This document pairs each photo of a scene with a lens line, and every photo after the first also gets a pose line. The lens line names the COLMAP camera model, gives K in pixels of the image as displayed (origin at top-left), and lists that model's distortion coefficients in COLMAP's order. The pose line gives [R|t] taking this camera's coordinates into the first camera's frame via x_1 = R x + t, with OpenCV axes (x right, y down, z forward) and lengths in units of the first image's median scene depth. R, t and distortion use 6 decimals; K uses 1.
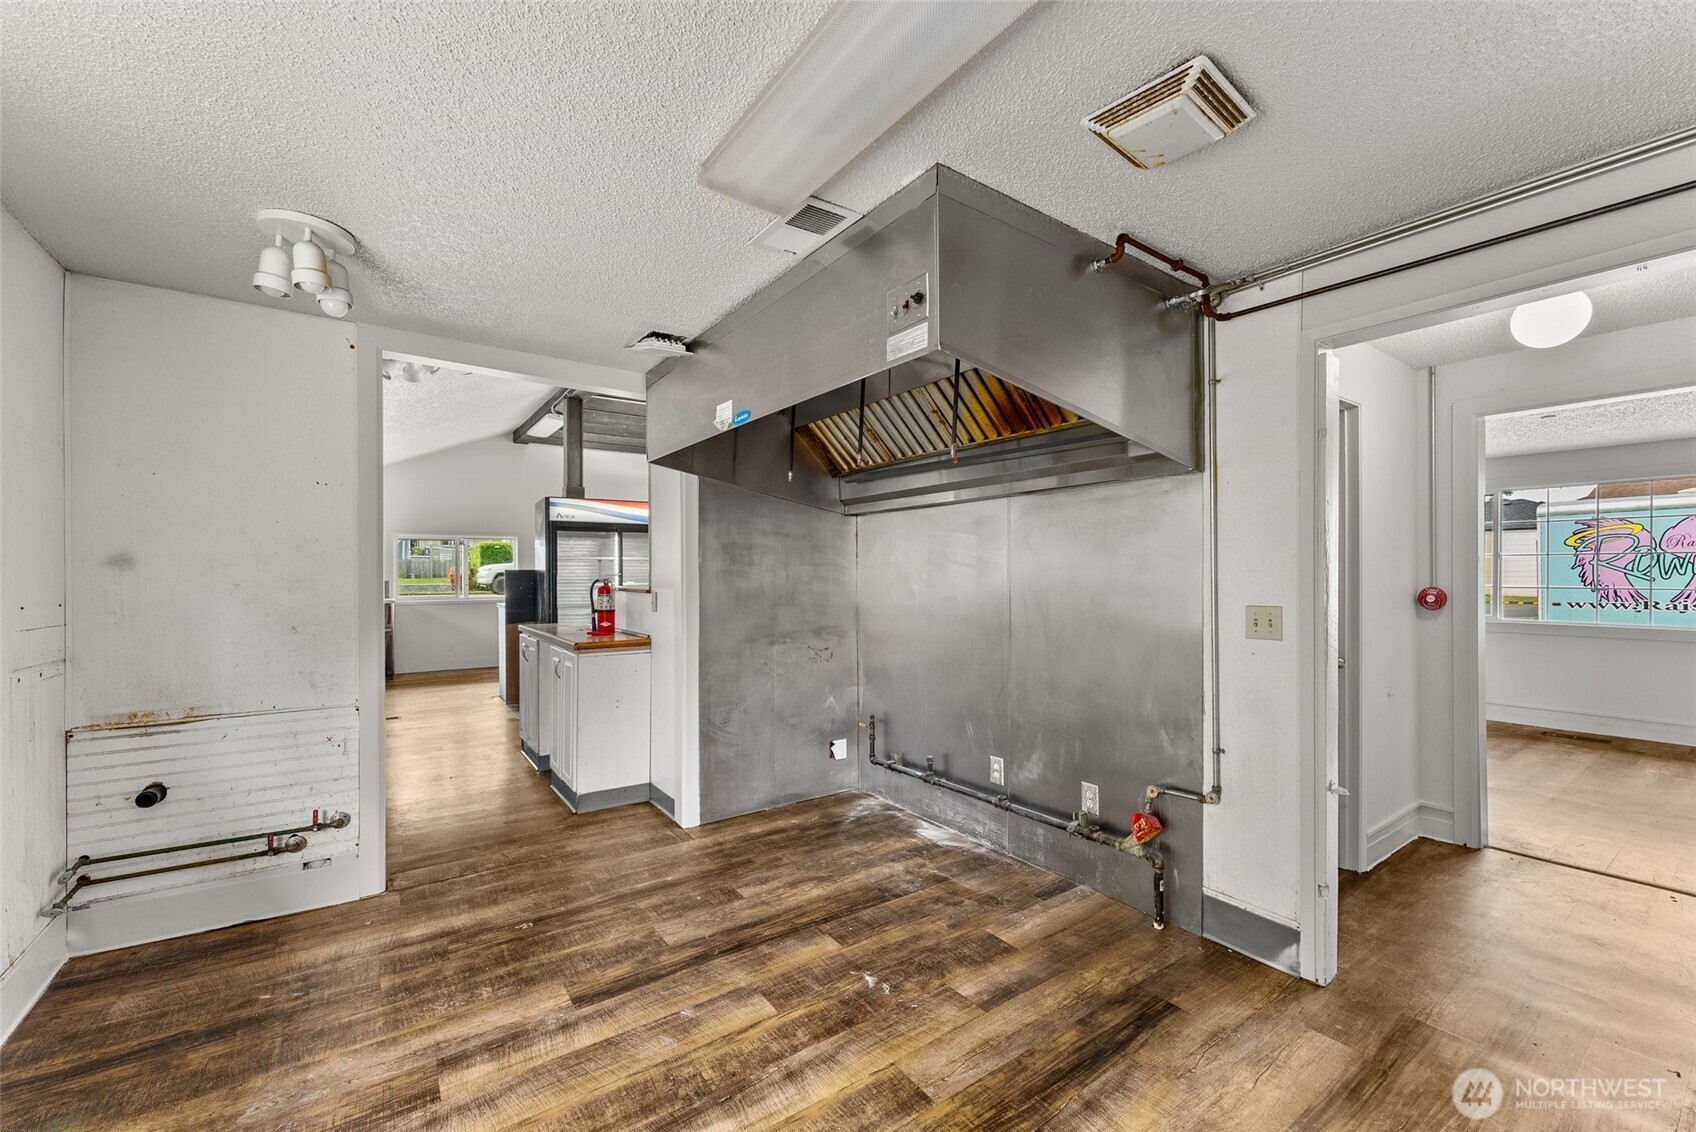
lens RADIAL K [[763.2, 0, 908.2], [0, 763.2, 579.7], [0, 0, 1]] dist [-0.000756, -0.000042]
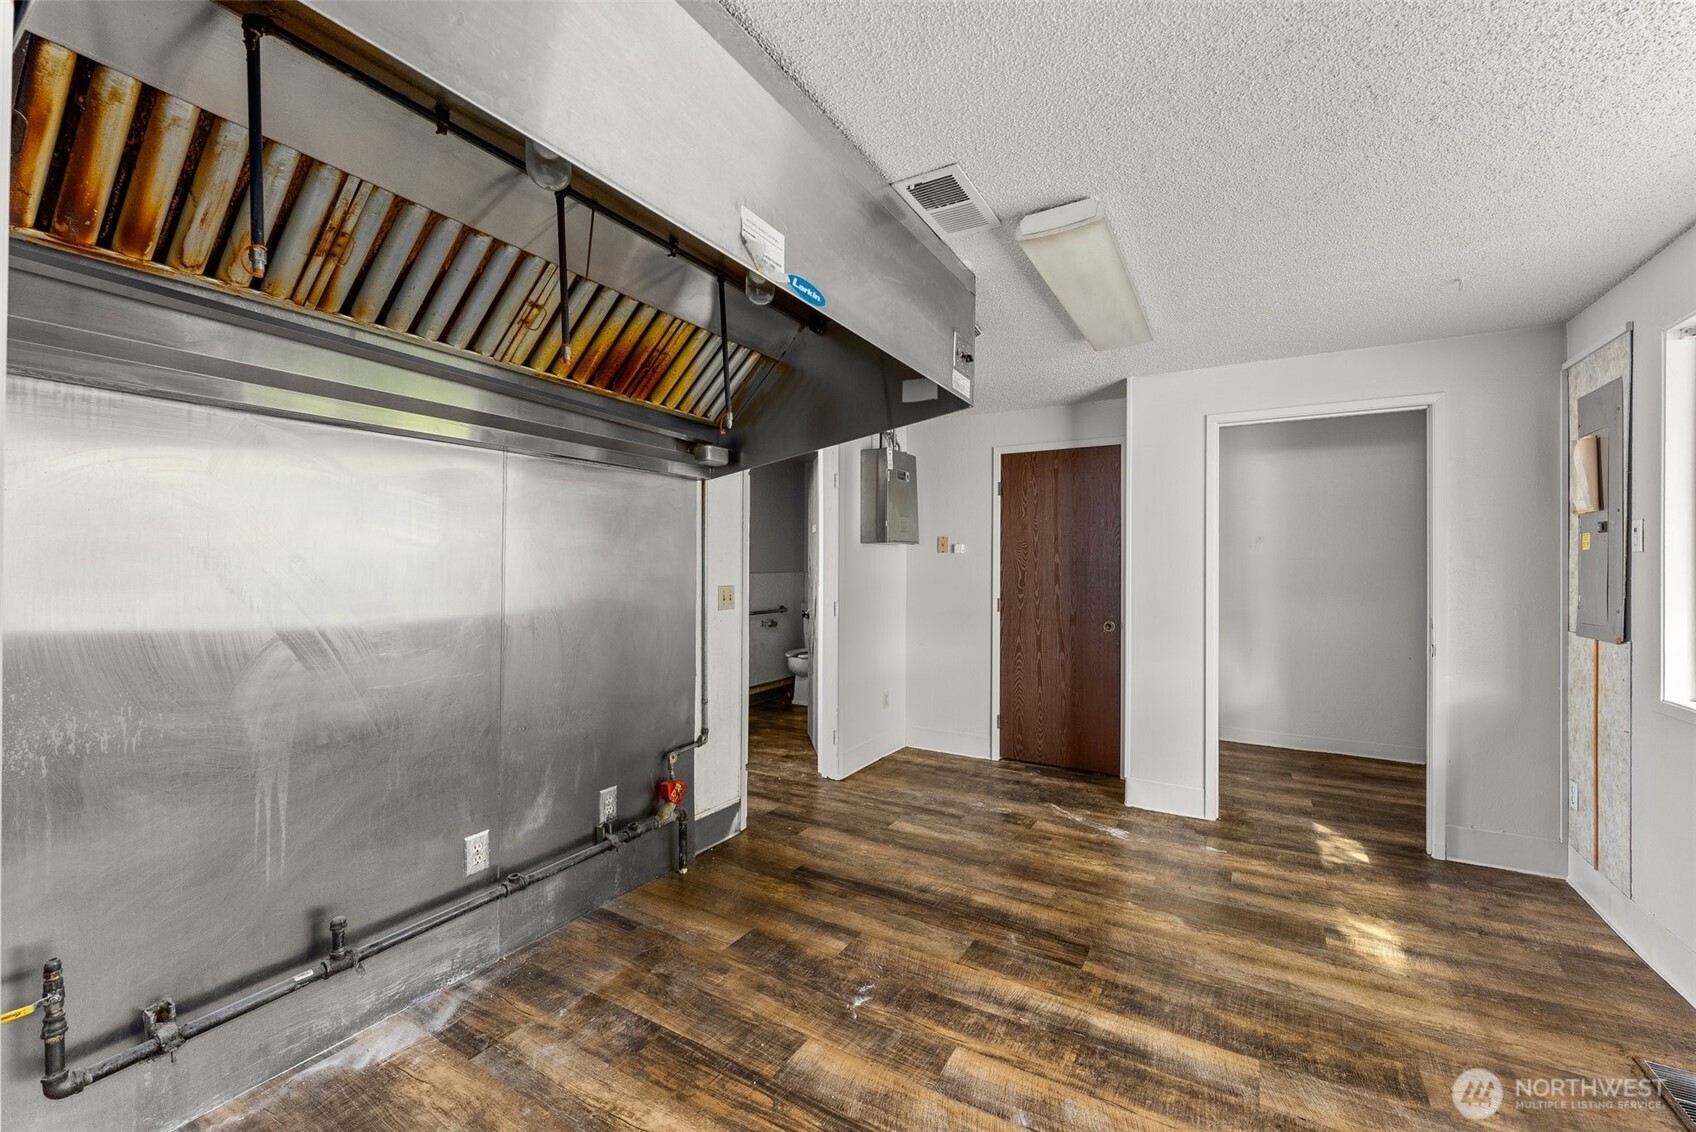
lens RADIAL K [[691.7, 0, 844.4], [0, 691.7, 559.4], [0, 0, 1]] dist [0.001935, 0.000461]
pose [[-0.399890, 0.004505, 0.916552, -0.803697], [-0.002359, 0.999980, -0.005945, -0.006945], [-0.916560, -0.004540, -0.399872, 1.336336]]
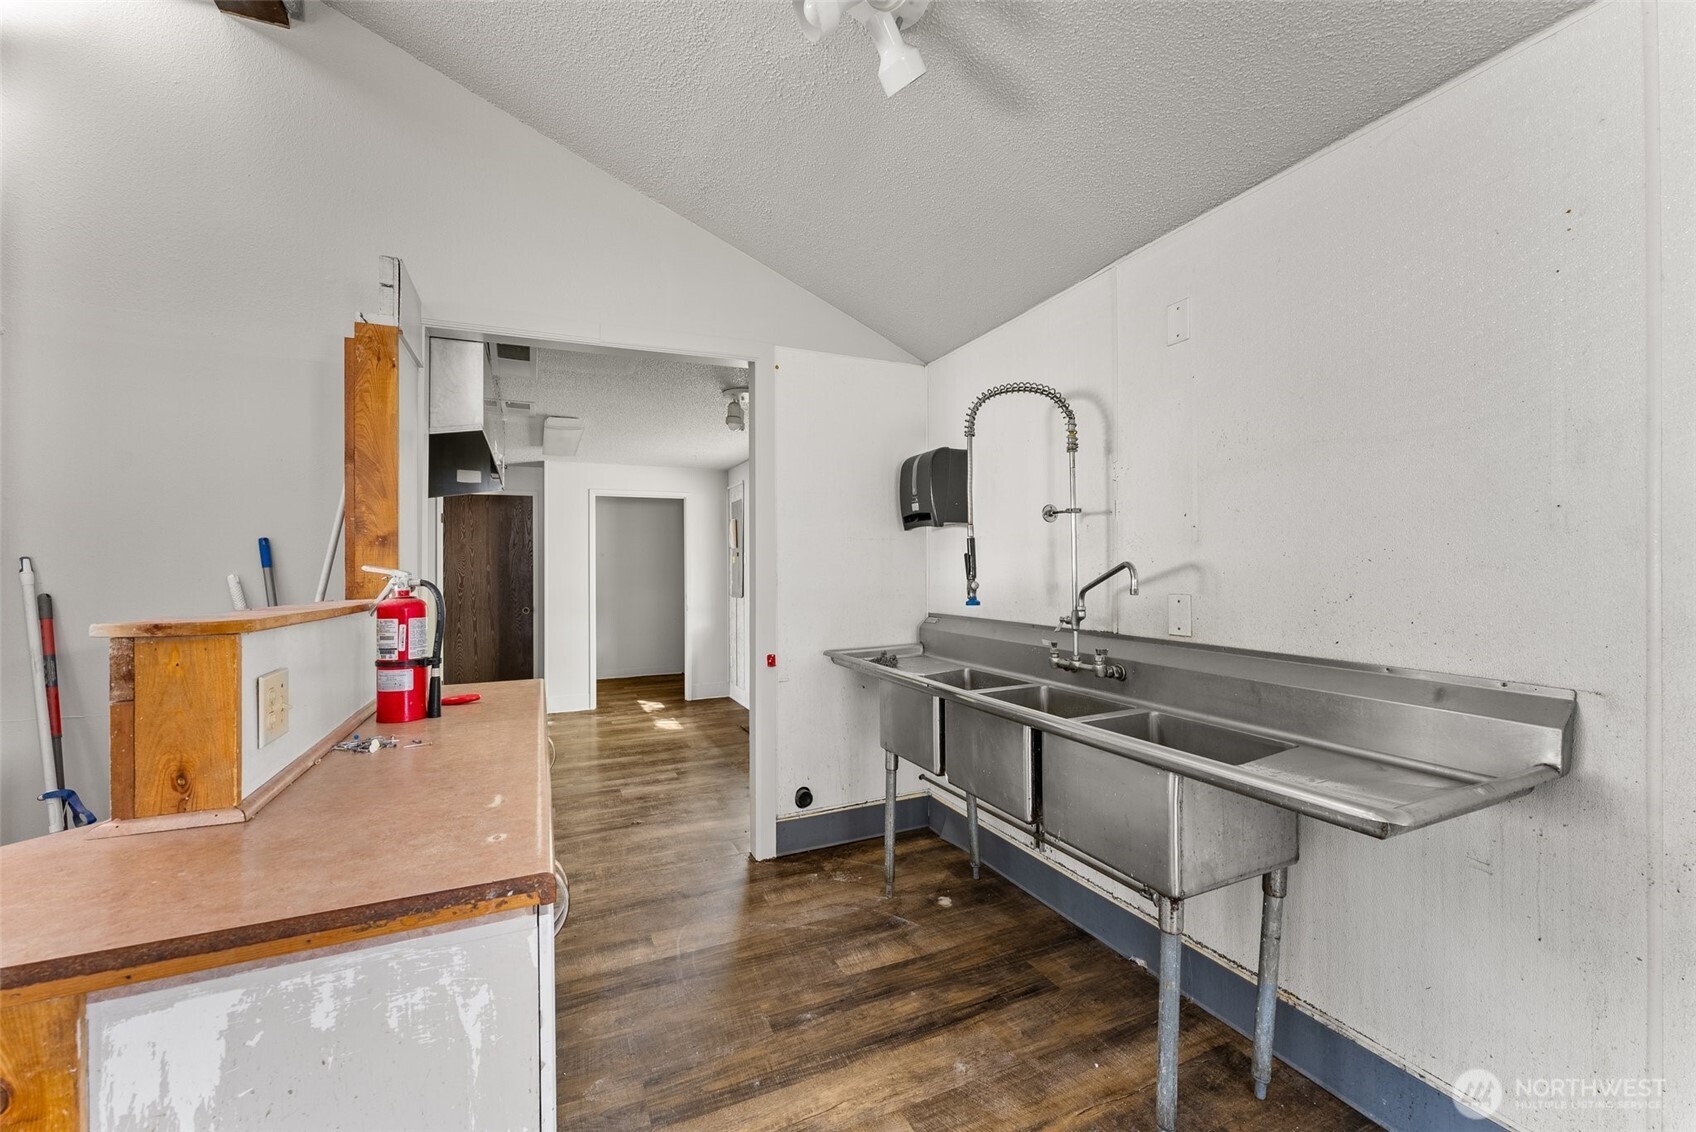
lens RADIAL K [[685.8, 0, 856.0], [0, 685.8, 566.9], [0, 0, 1]] dist [-0.001879, 0.000174]
pose [[-0.979653, 0.010549, 0.200419, -1.307457], [0.010707, 0.999943, -0.000296, -0.008679], [-0.200411, 0.001856, -0.979710, 2.445897]]
